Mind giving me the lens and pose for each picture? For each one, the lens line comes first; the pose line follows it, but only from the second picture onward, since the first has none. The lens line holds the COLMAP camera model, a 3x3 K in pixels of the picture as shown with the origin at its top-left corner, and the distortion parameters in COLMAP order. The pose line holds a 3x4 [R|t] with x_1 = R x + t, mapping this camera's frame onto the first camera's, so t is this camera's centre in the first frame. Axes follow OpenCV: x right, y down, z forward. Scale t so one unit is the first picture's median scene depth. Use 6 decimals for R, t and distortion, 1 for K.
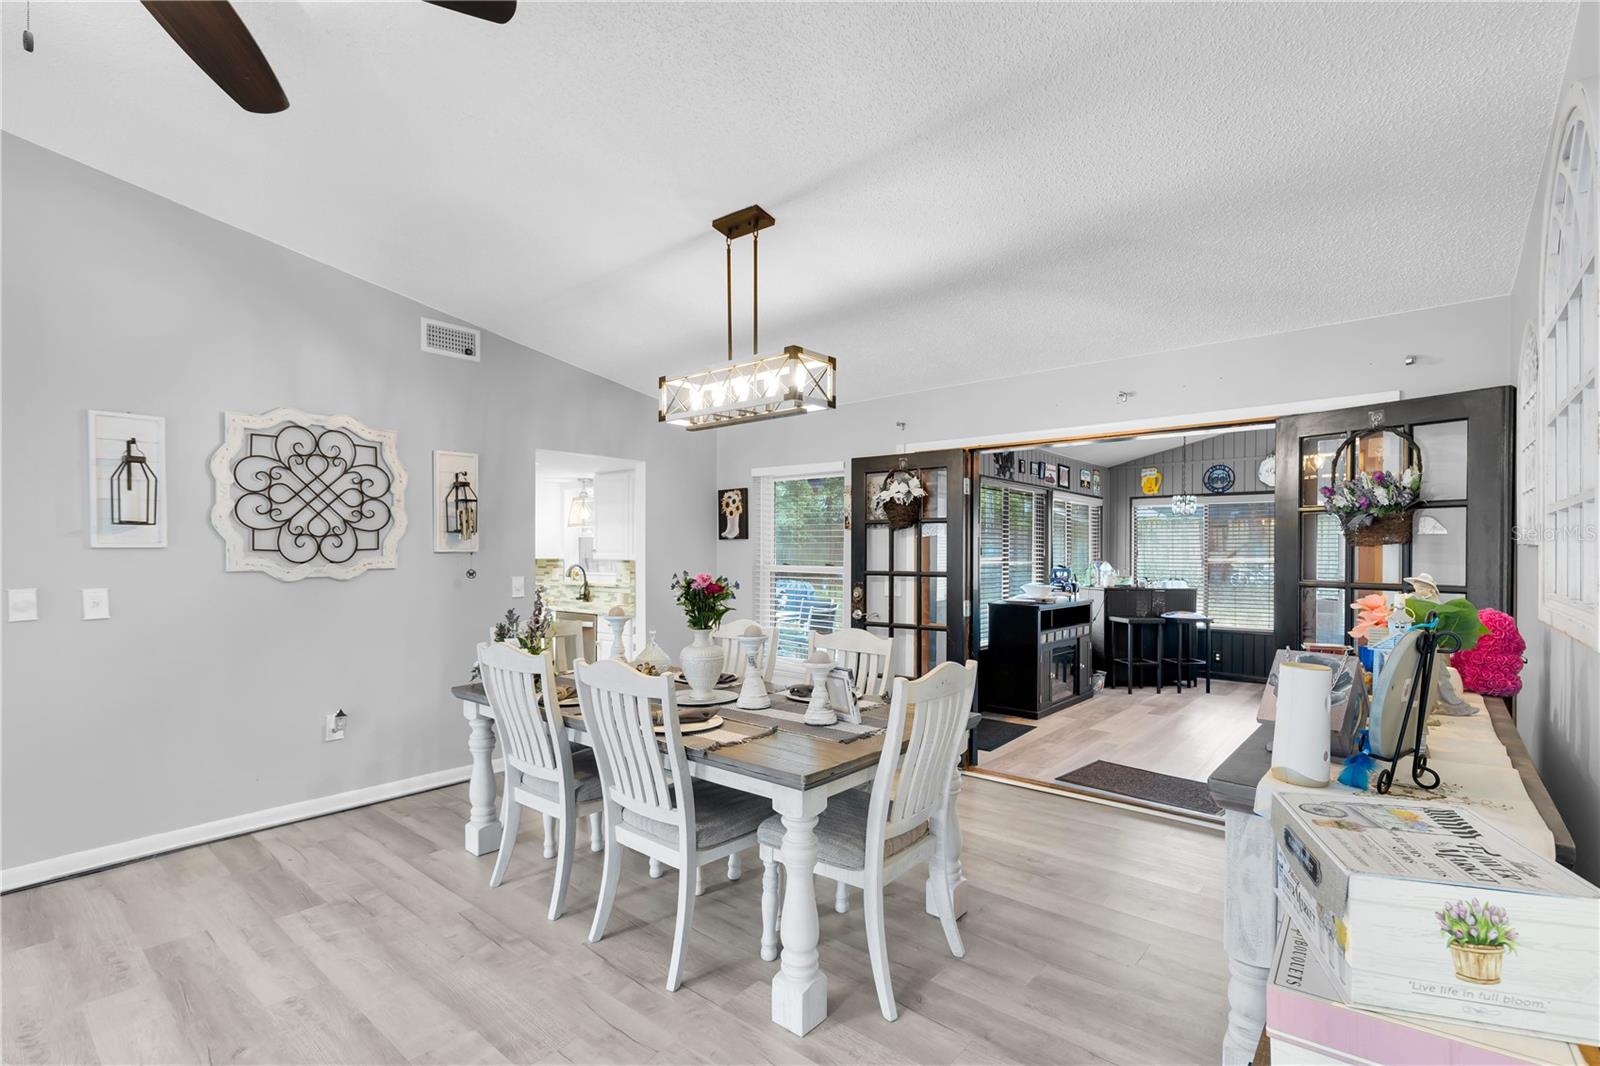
lens RADIAL K [[746.7, 0, 800.8], [0, 746.7, 571.0], [0, 0, 1]] dist [0.001186, 0.000109]
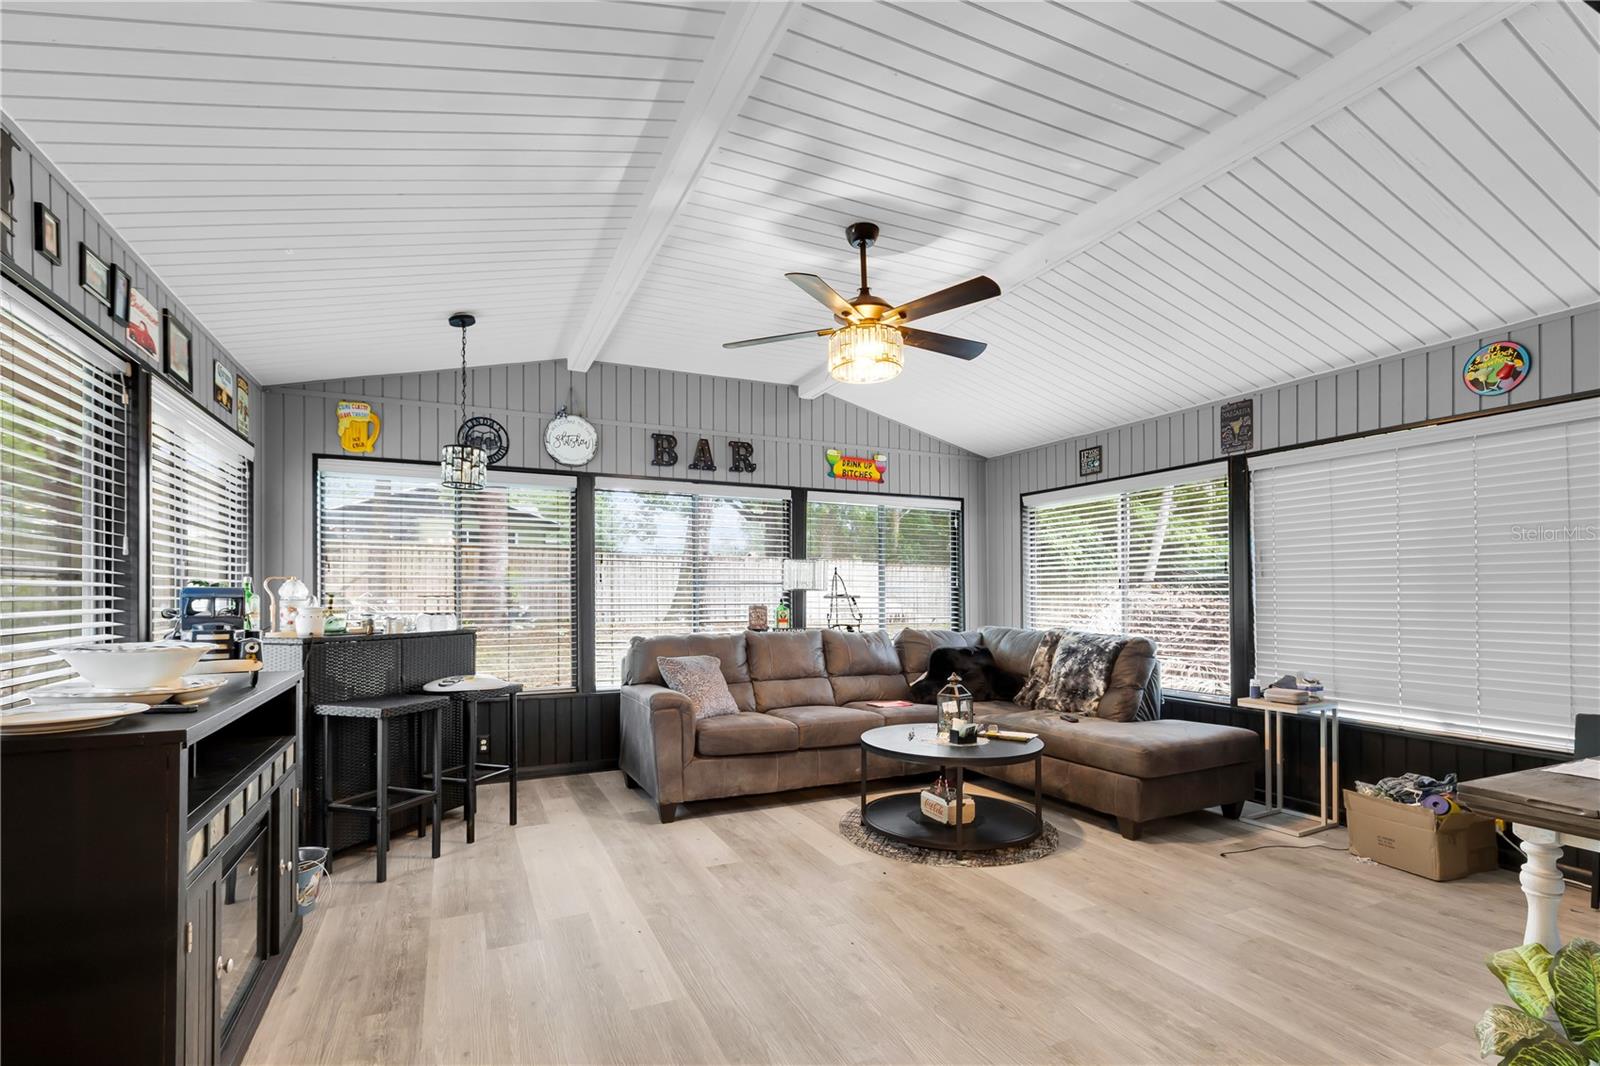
lens RADIAL K [[728.5, 0, 798.1], [0, 728.5, 587.9], [0, 0, 1]] dist [0.000555, -0.000103]
pose [[0.410791, 0.003619, 0.911722, 0.188788], [0.019053, 0.999740, -0.012553, 0.006188], [-0.911530, 0.022527, 0.410615, 0.740844]]
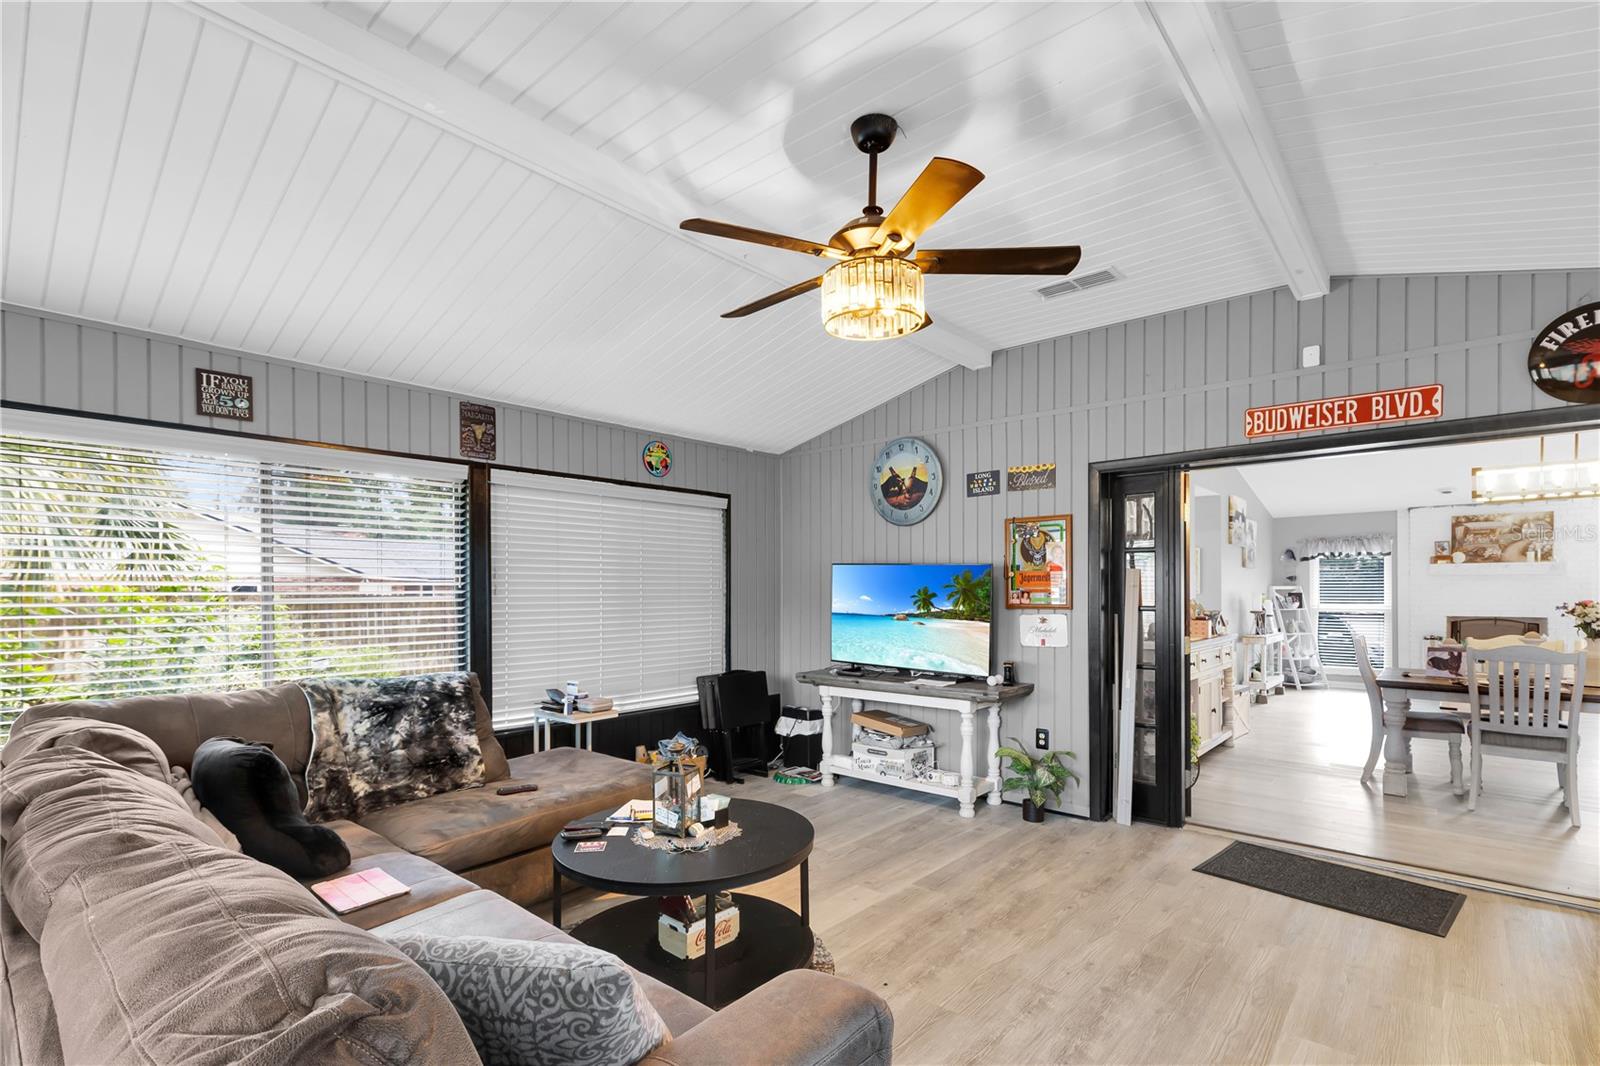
lens RADIAL K [[728.5, 0, 798.1], [0, 728.5, 587.9], [0, 0, 1]] dist [0.000555, -0.000103]
pose [[-0.999877, 0.000809, 0.015664, 0.731815], [0.001017, 0.999911, 0.013303, -0.020839], [-0.015652, 0.013317, -0.999789, 1.304198]]
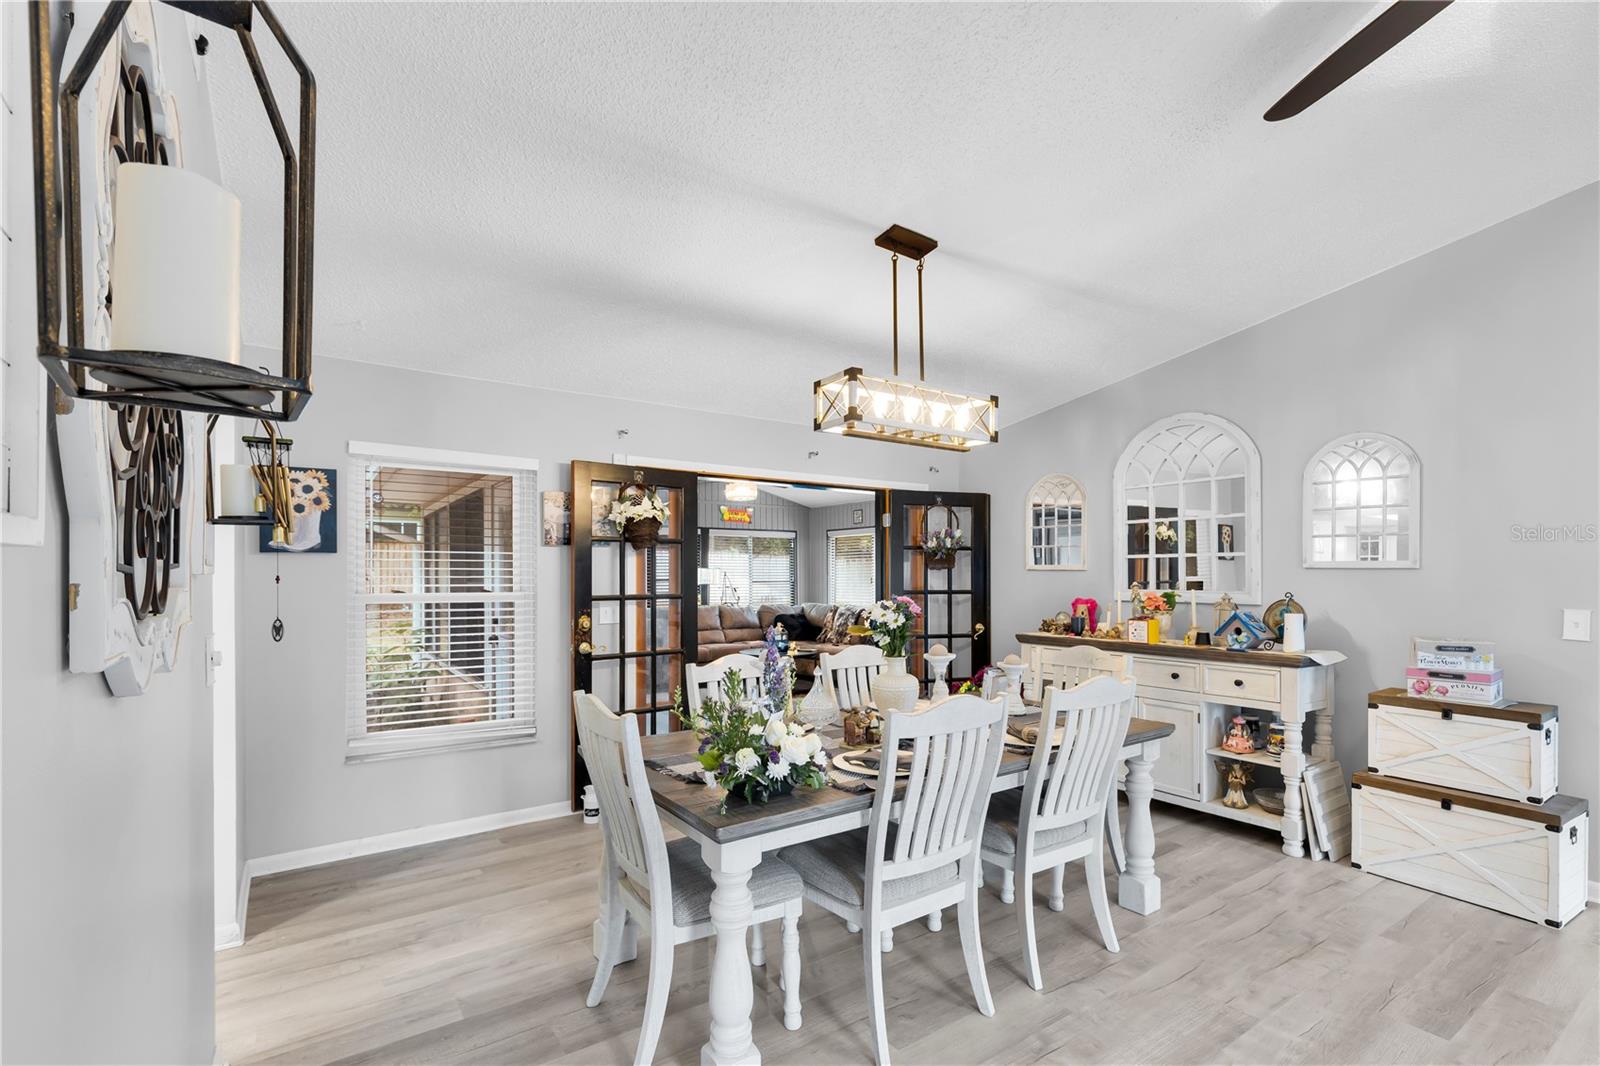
lens RADIAL K [[728.5, 0, 798.1], [0, 728.5, 587.9], [0, 0, 1]] dist [0.000555, -0.000103]
pose [[0.256679, -0.019067, 0.966309, -0.557185], [0.023822, 0.999626, 0.013396, -0.012161], [-0.966203, 0.019581, 0.257038, 0.472513]]
